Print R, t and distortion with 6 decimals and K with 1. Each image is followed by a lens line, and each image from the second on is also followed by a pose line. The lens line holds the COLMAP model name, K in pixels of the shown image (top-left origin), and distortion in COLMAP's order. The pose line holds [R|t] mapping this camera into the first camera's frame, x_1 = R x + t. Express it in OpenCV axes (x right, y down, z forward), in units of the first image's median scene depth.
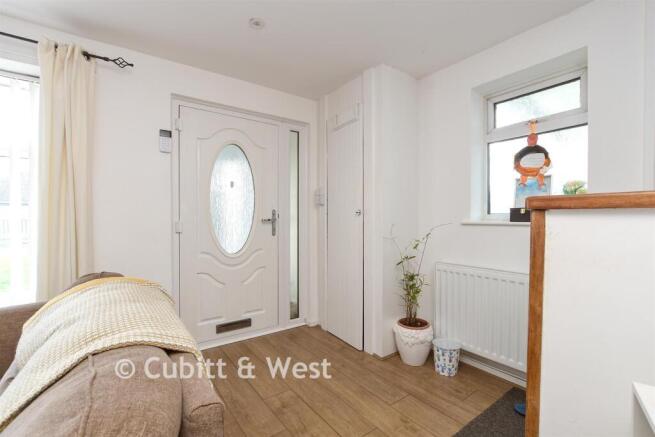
lens RADIAL K [[286.0, 0, 329.5], [0, 286.0, 220.2], [0, 0, 1]] dist [-0.008205, 0.000831]
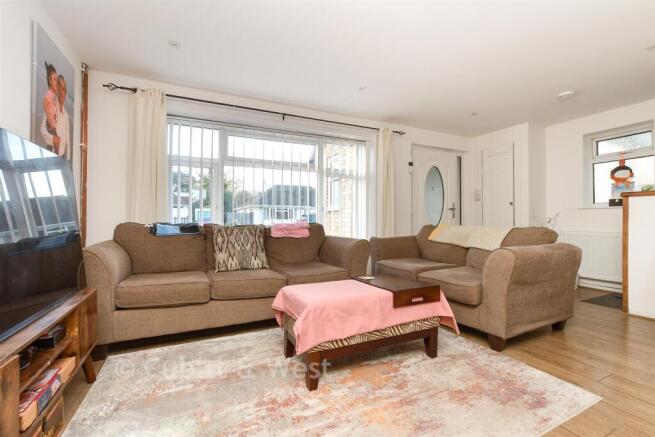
lens RADIAL K [[286.0, 0, 326.0], [0, 286.0, 218.5], [0, 0, 1]] dist [-0.008205, 0.000831]
pose [[0.986460, 0.000702, -0.164003, -0.882221], [-0.003012, 0.999900, -0.013840, 0.112665], [0.163977, 0.014147, 0.986363, -1.128171]]
